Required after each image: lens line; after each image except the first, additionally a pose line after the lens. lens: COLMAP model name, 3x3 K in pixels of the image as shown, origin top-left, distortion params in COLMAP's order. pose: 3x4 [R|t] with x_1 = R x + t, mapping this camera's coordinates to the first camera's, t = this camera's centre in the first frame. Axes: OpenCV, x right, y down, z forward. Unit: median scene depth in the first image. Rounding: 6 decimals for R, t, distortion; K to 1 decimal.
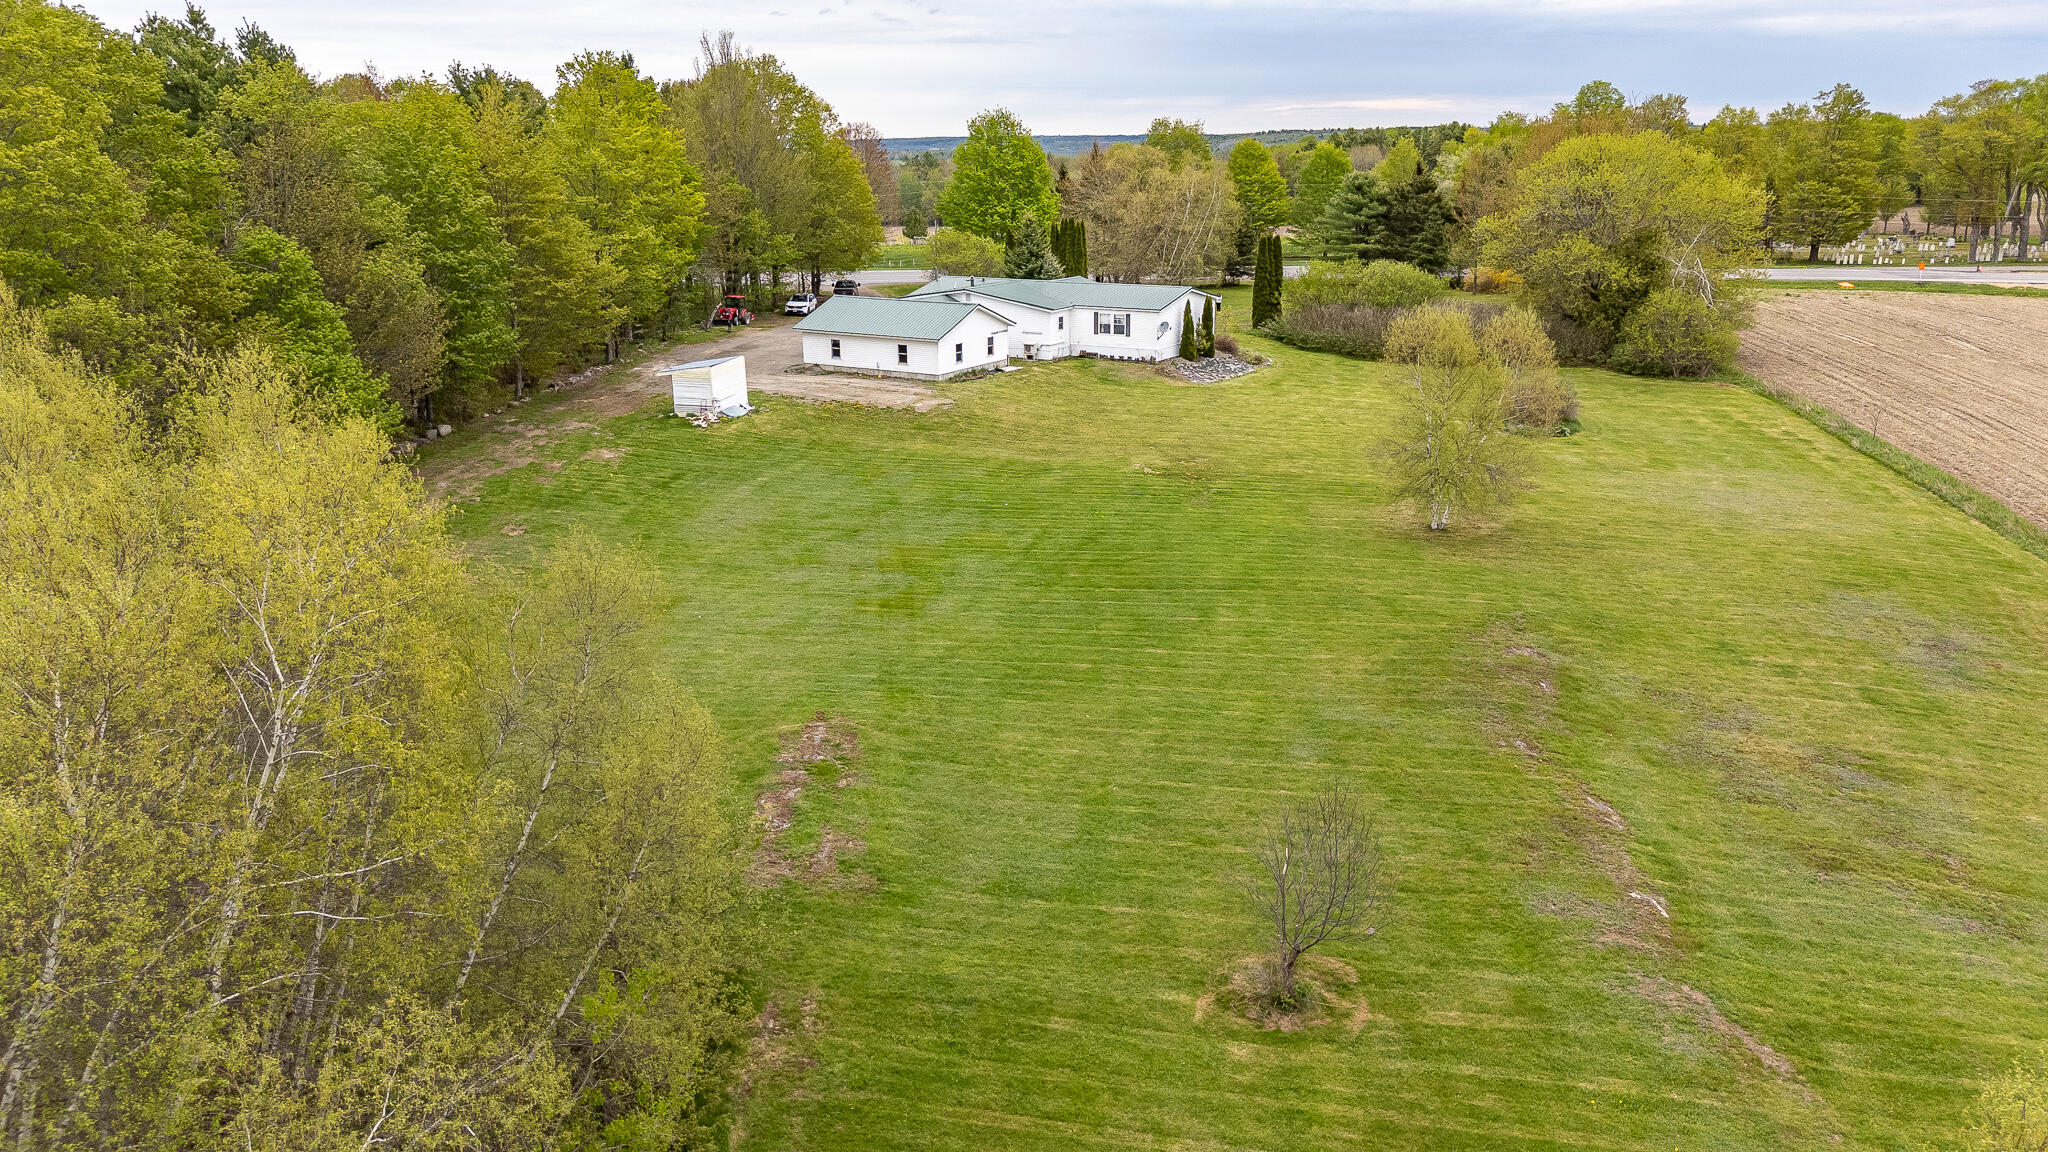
lens RADIAL K [[1502.1, 0, 1024.0], [0, 1502.1, 576.0], [0, 0, 1]] dist [0.121611, -0.163924]
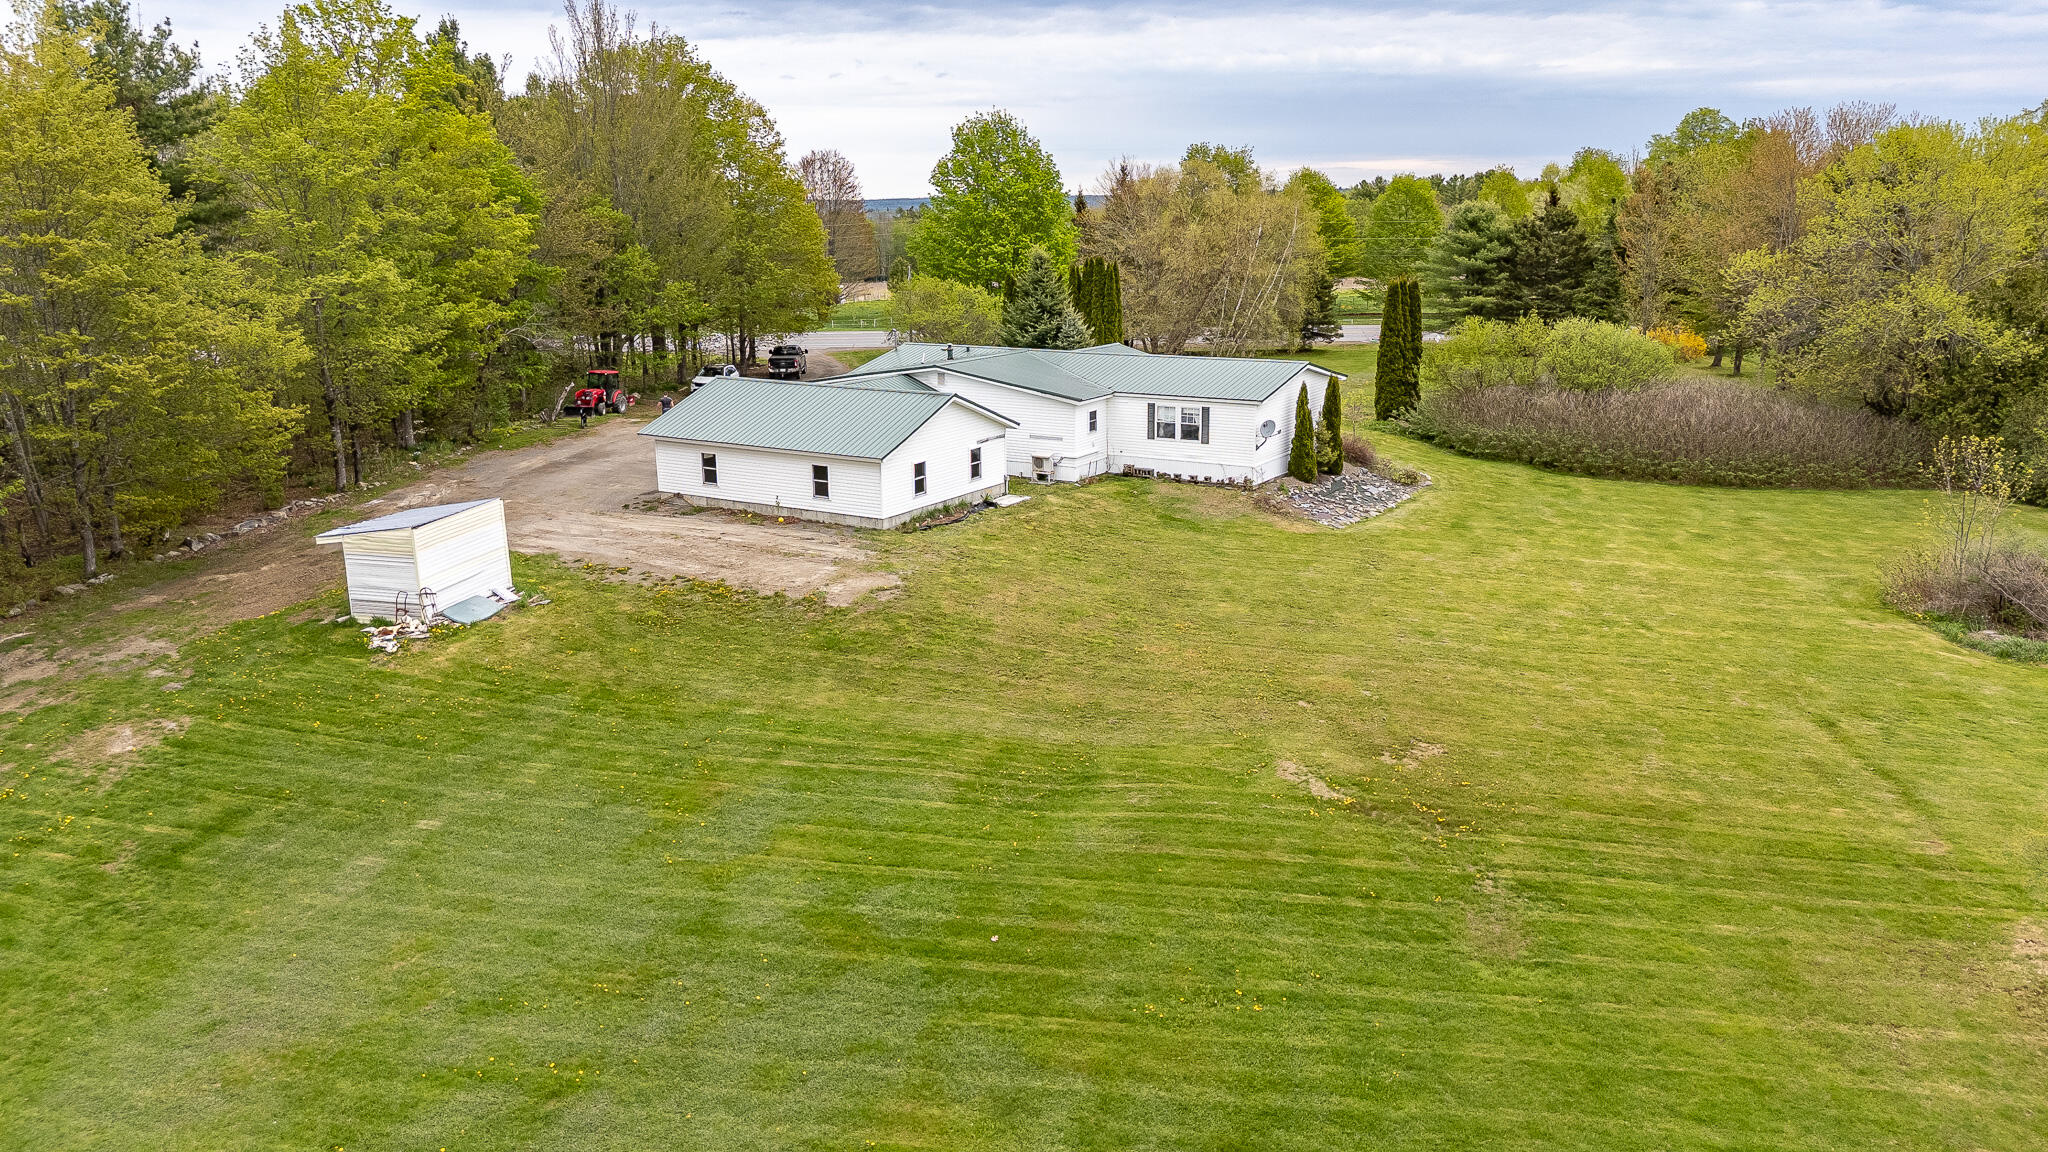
lens RADIAL K [[1502.1, 0, 1024.0], [0, 1502.1, 576.0], [0, 0, 1]] dist [0.121611, -0.163924]
pose [[0.999998, -0.000820, -0.001926, -0.002203], [0.000748, 0.999316, -0.036970, -0.082937], [0.001955, 0.036969, 0.999315, 0.395891]]
